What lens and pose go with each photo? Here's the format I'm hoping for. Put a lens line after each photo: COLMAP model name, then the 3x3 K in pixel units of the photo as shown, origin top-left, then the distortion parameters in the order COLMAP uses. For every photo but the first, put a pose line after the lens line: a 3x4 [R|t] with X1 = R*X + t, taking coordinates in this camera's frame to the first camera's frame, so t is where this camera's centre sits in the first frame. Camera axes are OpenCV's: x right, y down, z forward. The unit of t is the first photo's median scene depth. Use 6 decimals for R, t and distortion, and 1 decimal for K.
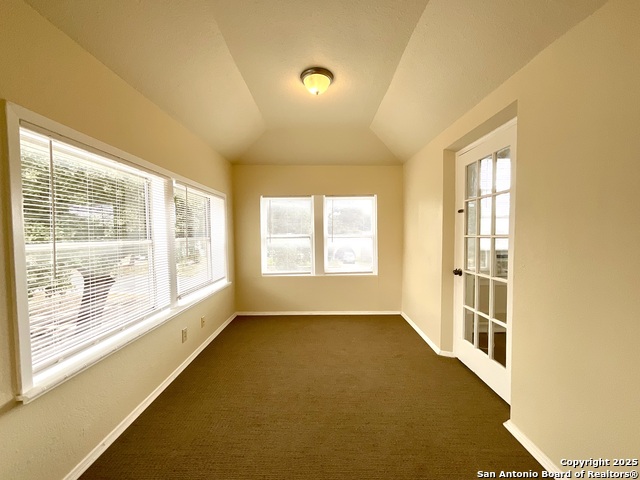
lens RADIAL K [[252.9, 0, 319.3], [0, 252.9, 240.7], [0, 0, 1]] dist [0.001776, 0.000064]
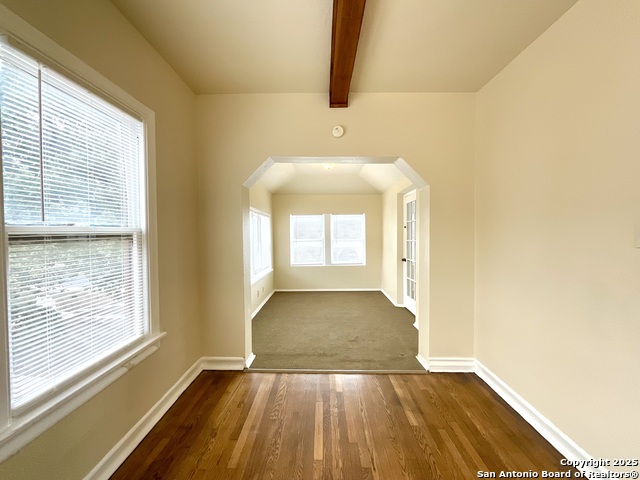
lens RADIAL K [[252.9, 0, 319.8], [0, 252.9, 239.4], [0, 0, 1]] dist [0.001776, 0.000064]
pose [[0.999896, -0.003067, -0.014097, -0.029144], [0.002856, 0.999884, -0.014942, -0.000152], [0.014142, 0.014900, 0.999789, -0.563415]]
